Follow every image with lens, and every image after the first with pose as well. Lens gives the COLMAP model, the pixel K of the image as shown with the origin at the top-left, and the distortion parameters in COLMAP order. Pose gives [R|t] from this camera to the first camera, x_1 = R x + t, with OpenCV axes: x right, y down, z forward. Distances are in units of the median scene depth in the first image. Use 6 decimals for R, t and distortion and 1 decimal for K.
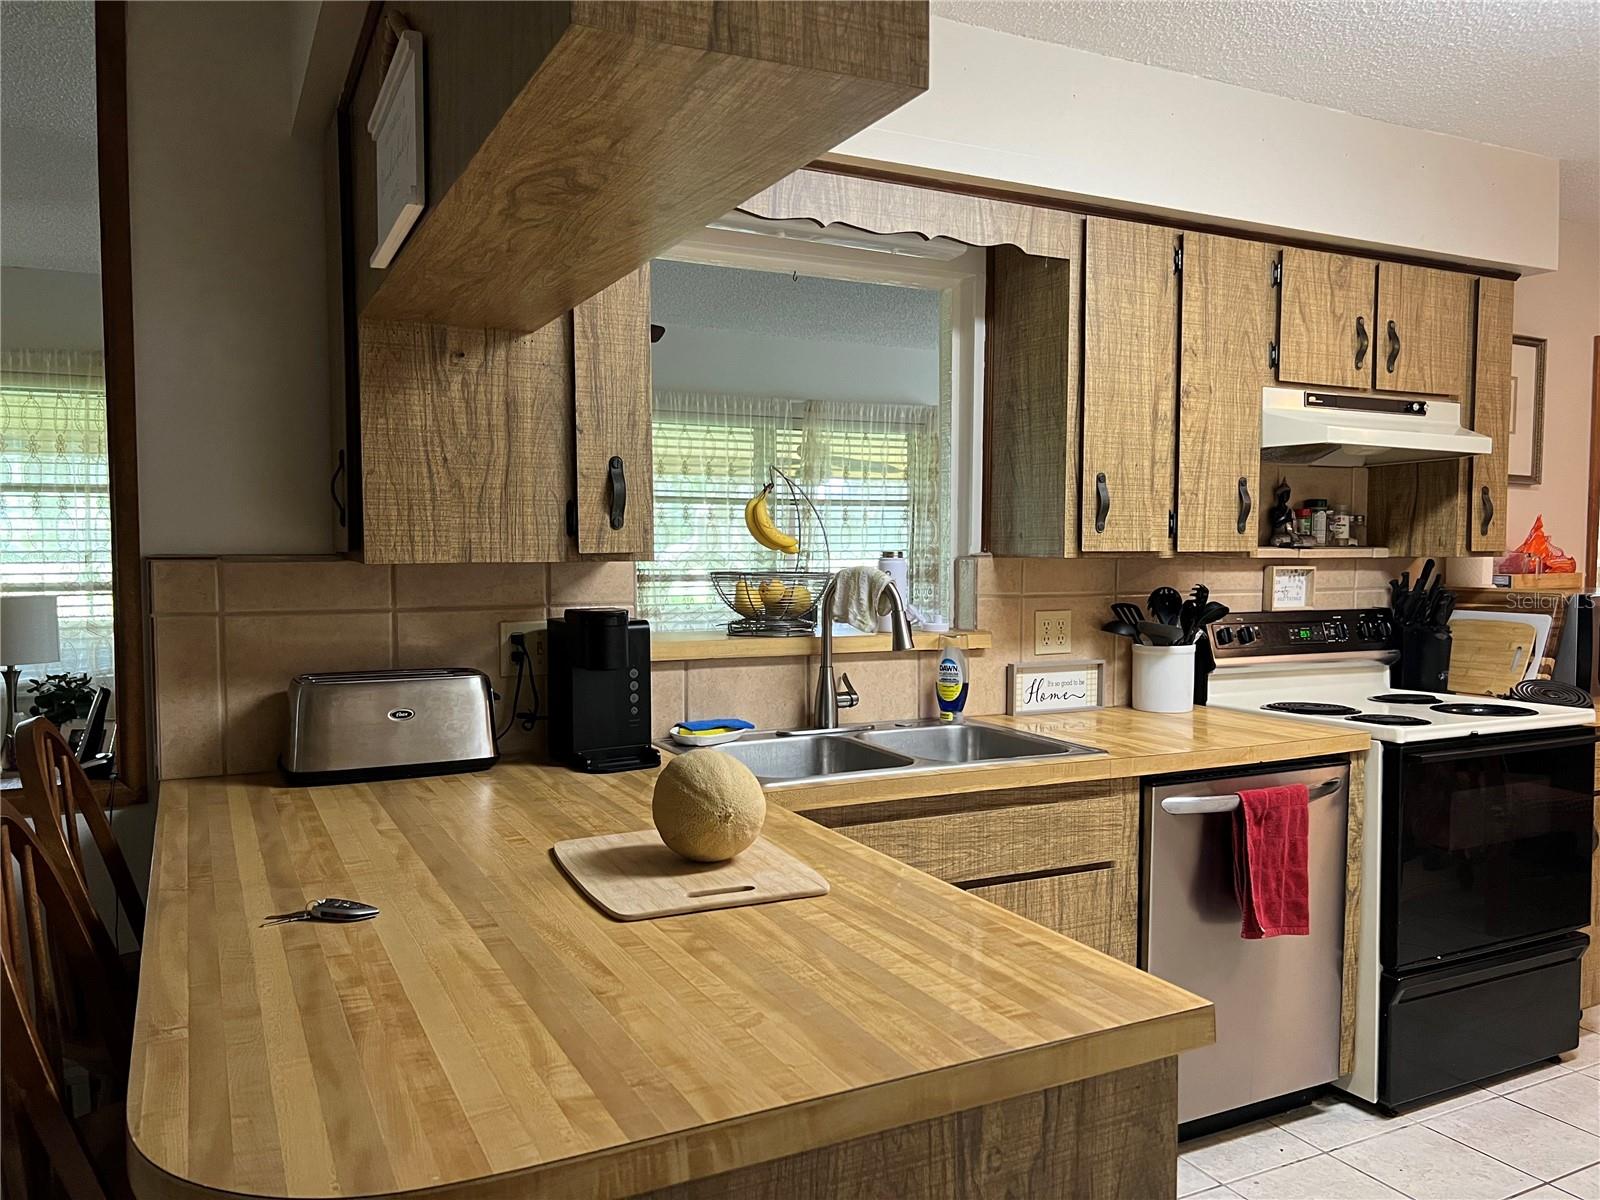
lens RADIAL K [[1176.2, 0, 774.4], [0, 1176.2, 605.8], [0, 0, 1]] dist [0.039144, -0.003376]
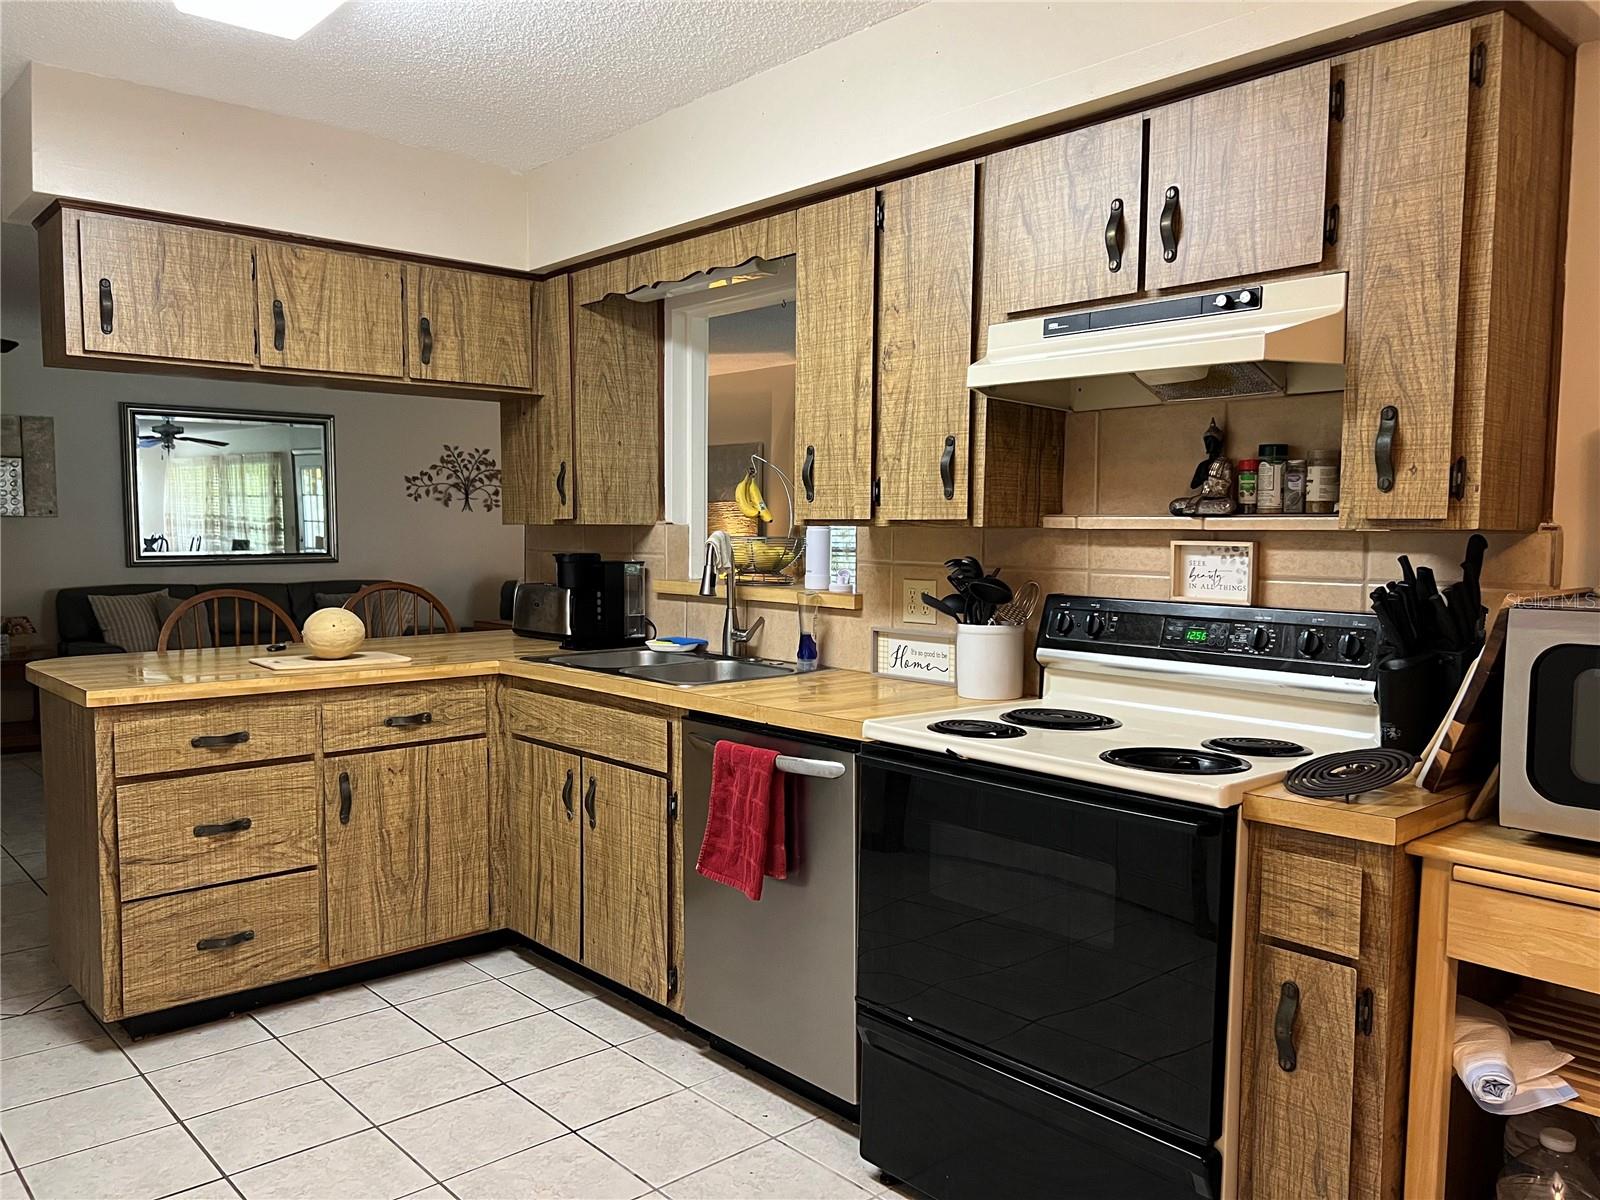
lens RADIAL K [[1199.4, 0, 800.9], [0, 1199.4, 634.9], [0, 0, 1]] dist [0.006186, -0.004374]
pose [[0.268781, 0.087842, -0.959187, 1.215480], [-0.049464, 0.995778, 0.077332, -0.023573], [0.961930, 0.026660, 0.271991, 0.639832]]
